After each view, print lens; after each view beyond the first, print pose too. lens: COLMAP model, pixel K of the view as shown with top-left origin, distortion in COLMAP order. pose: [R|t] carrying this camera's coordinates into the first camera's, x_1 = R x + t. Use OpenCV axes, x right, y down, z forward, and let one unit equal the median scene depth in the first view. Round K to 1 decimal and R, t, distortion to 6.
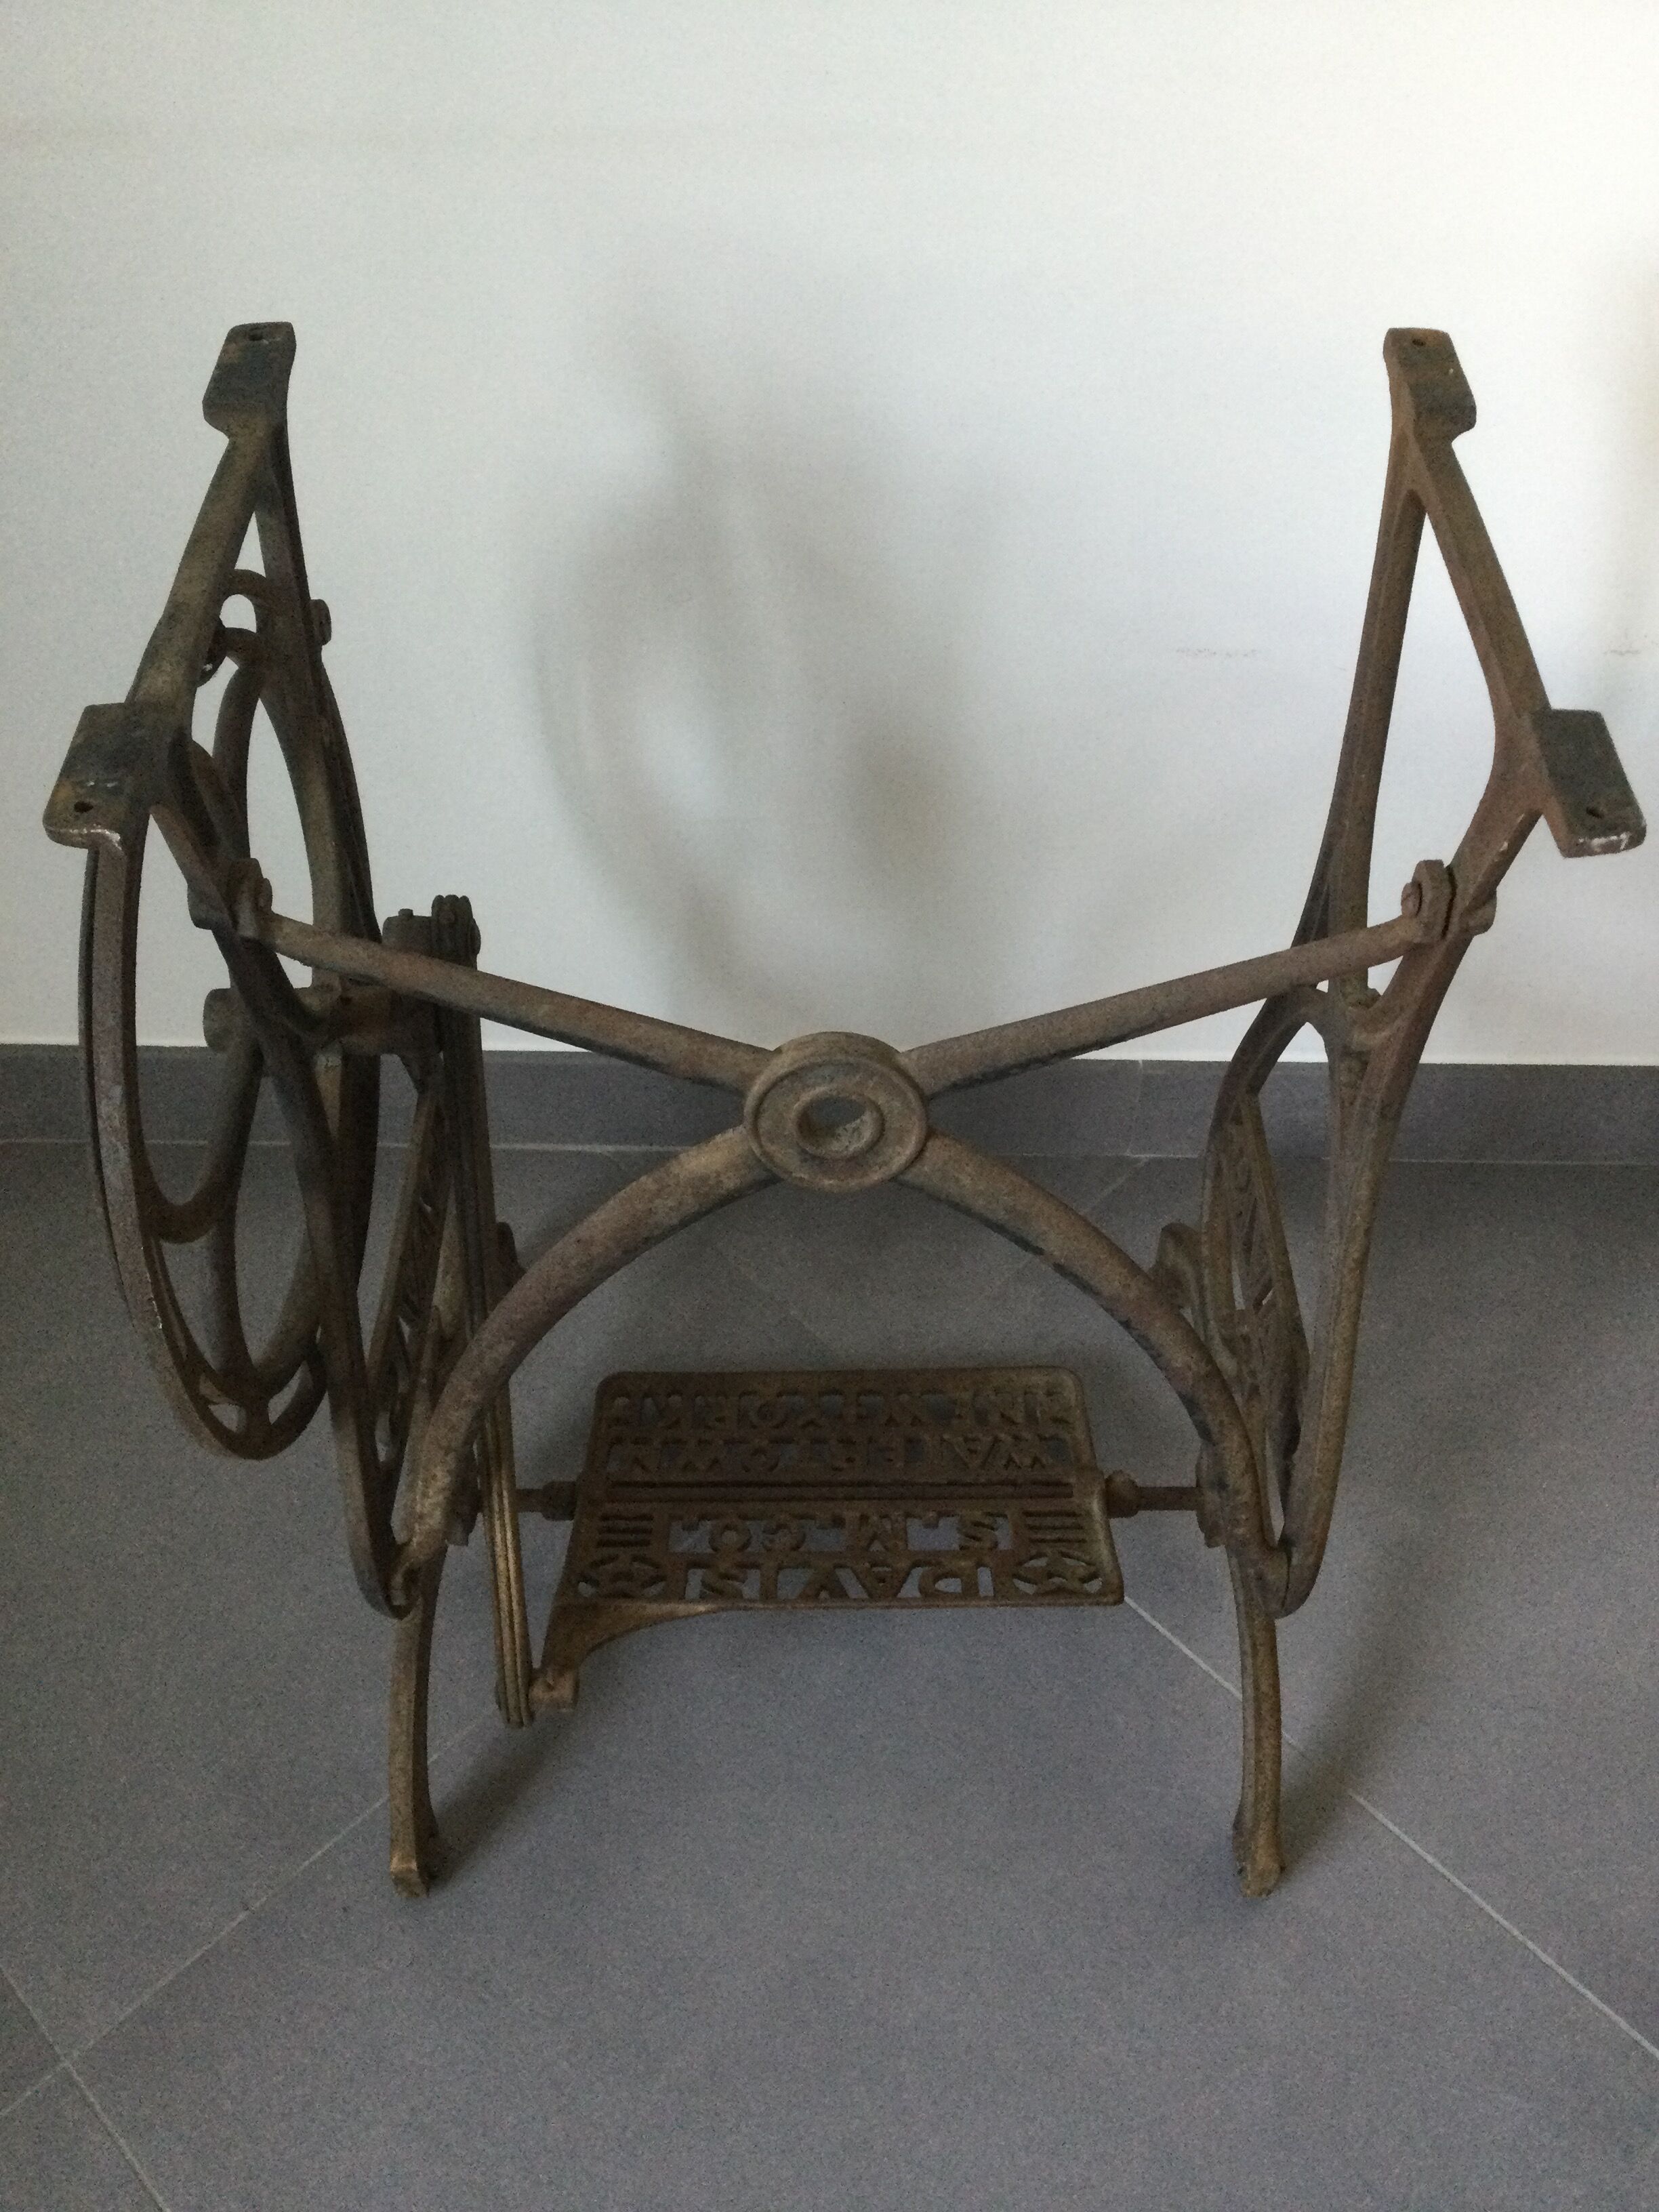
lens RADIAL K [[1990.8, 0, 823.6], [0, 1990.8, 1091.8], [0, 0, 1]] dist [0.089188, -0.074590]
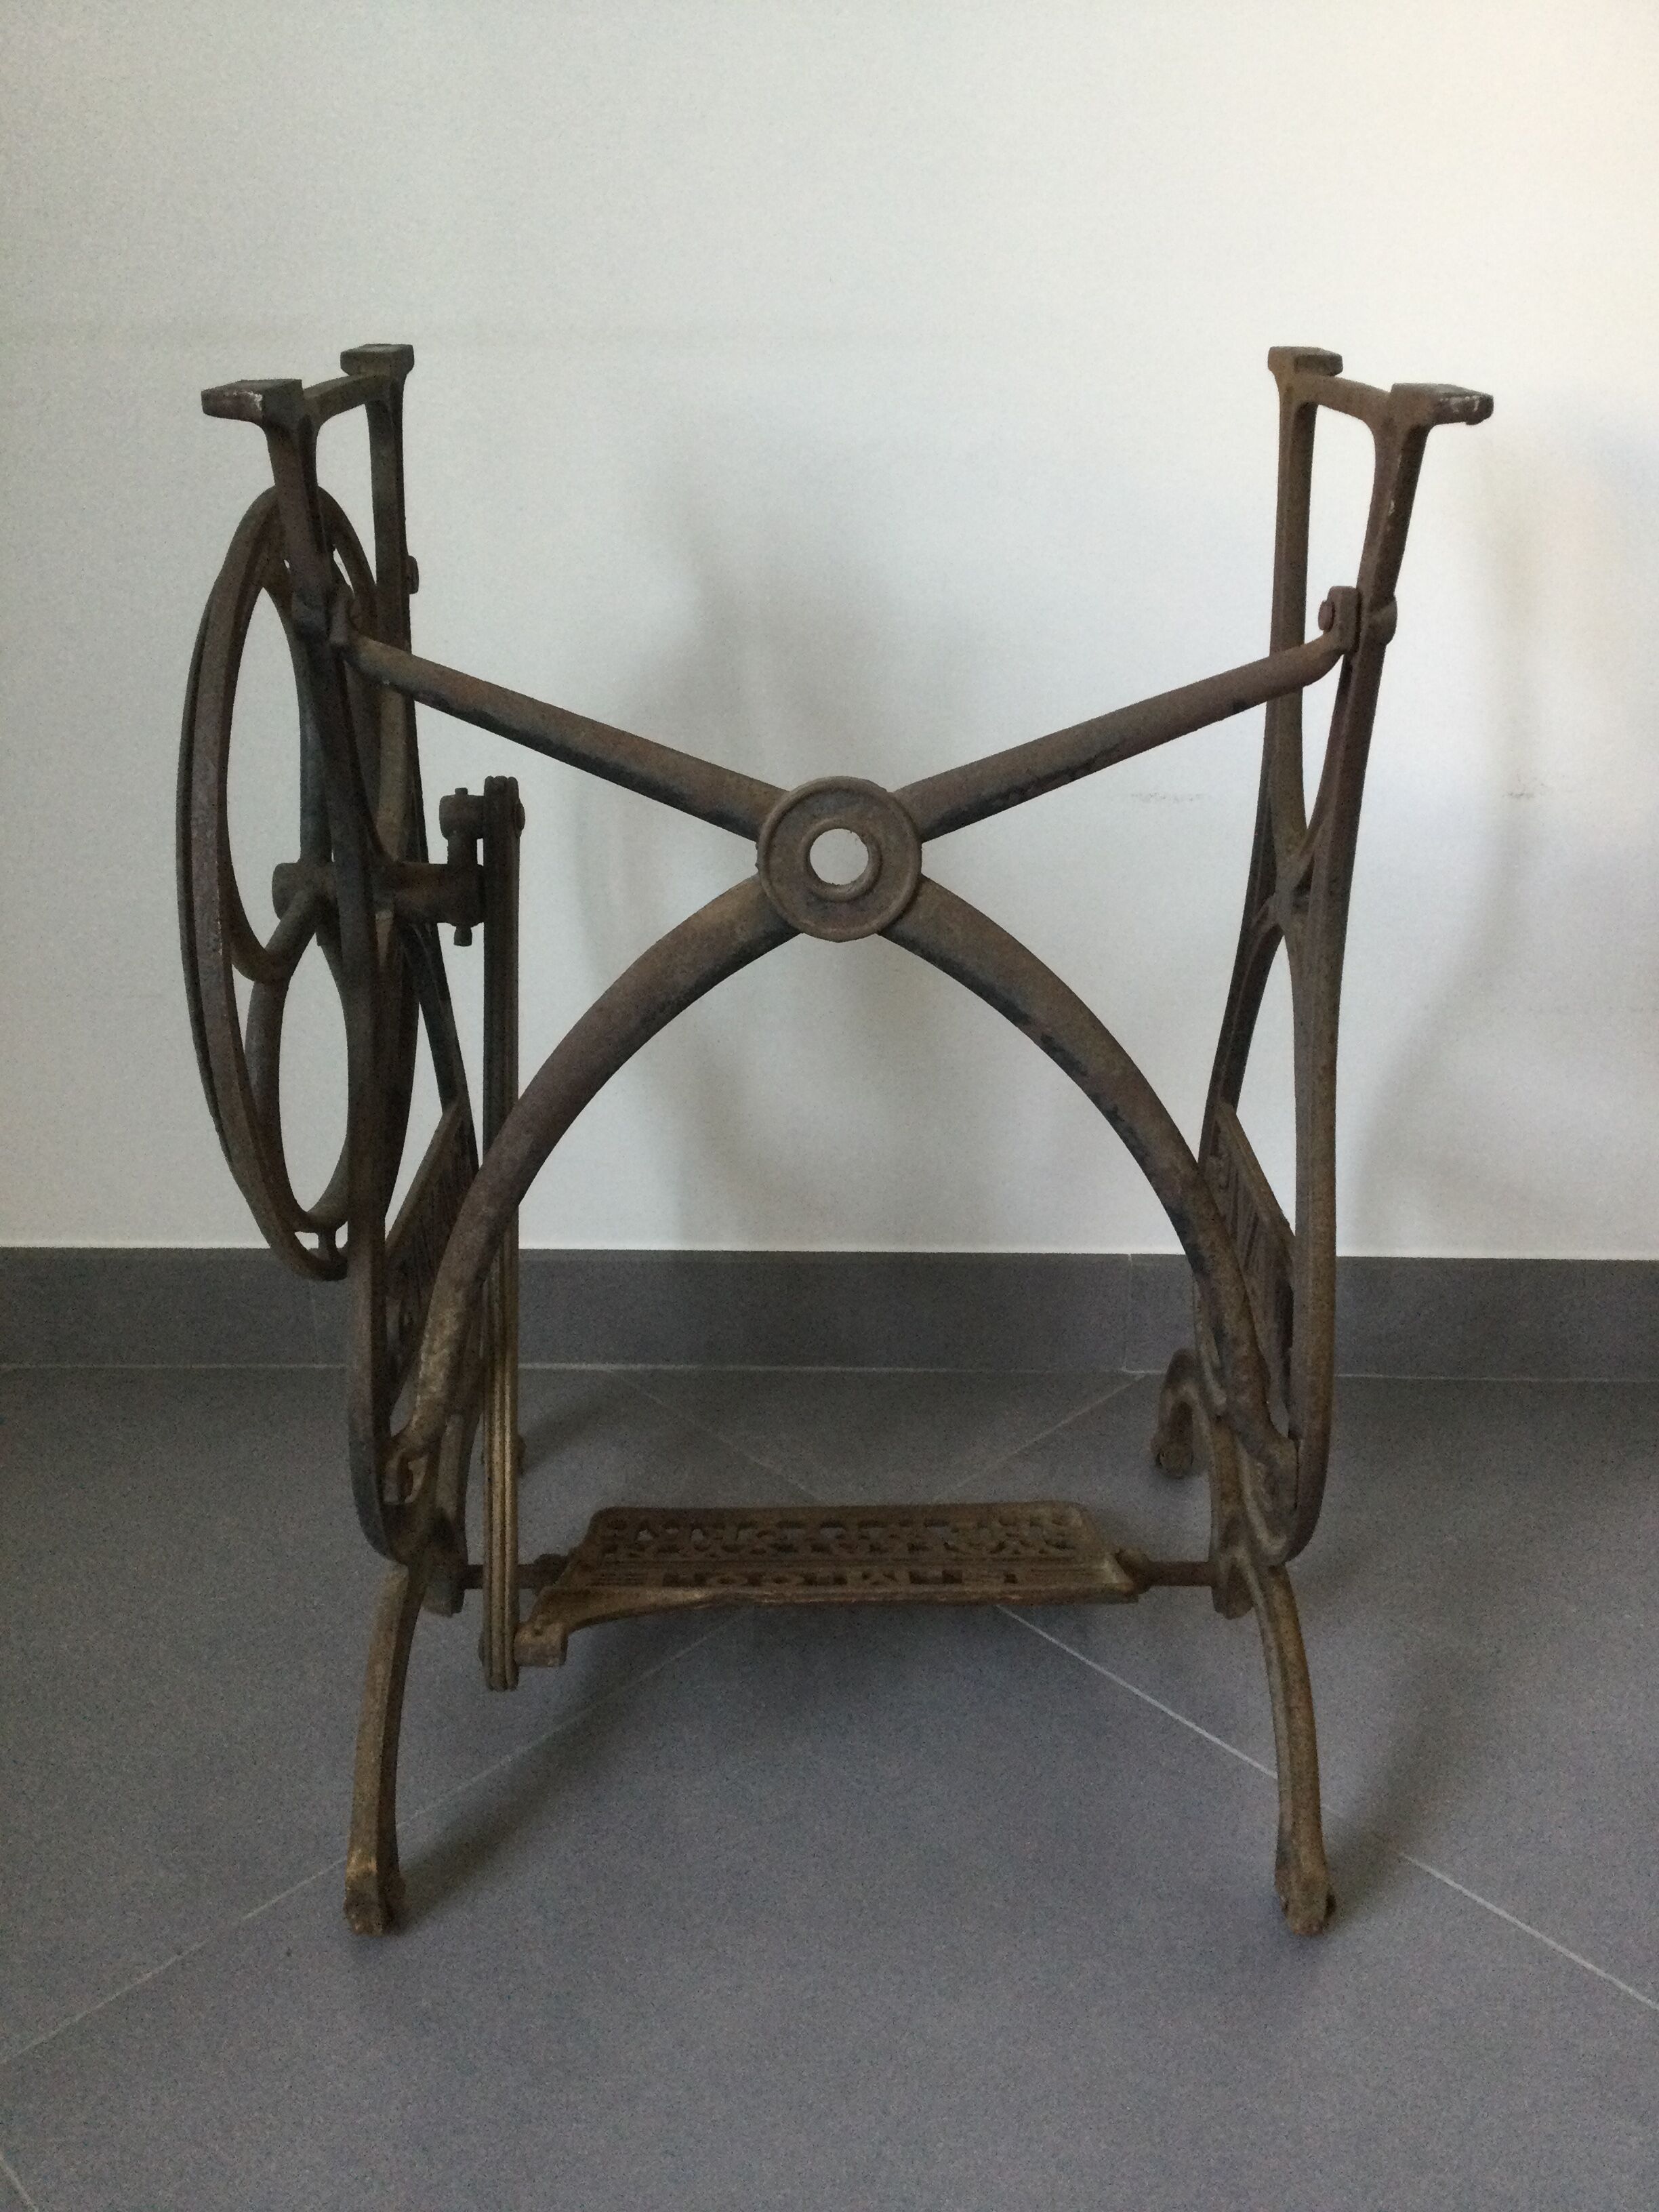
lens RADIAL K [[1990.8, 0, 824.1], [0, 1990.8, 1110.2], [0, 0, 1]] dist [0.089188, -0.074590]
pose [[0.999994, 0.002902, 0.001633, -0.002956], [-0.001947, 0.907417, -0.420227, 0.489218], [-0.002701, 0.420221, 0.907418, 0.035153]]
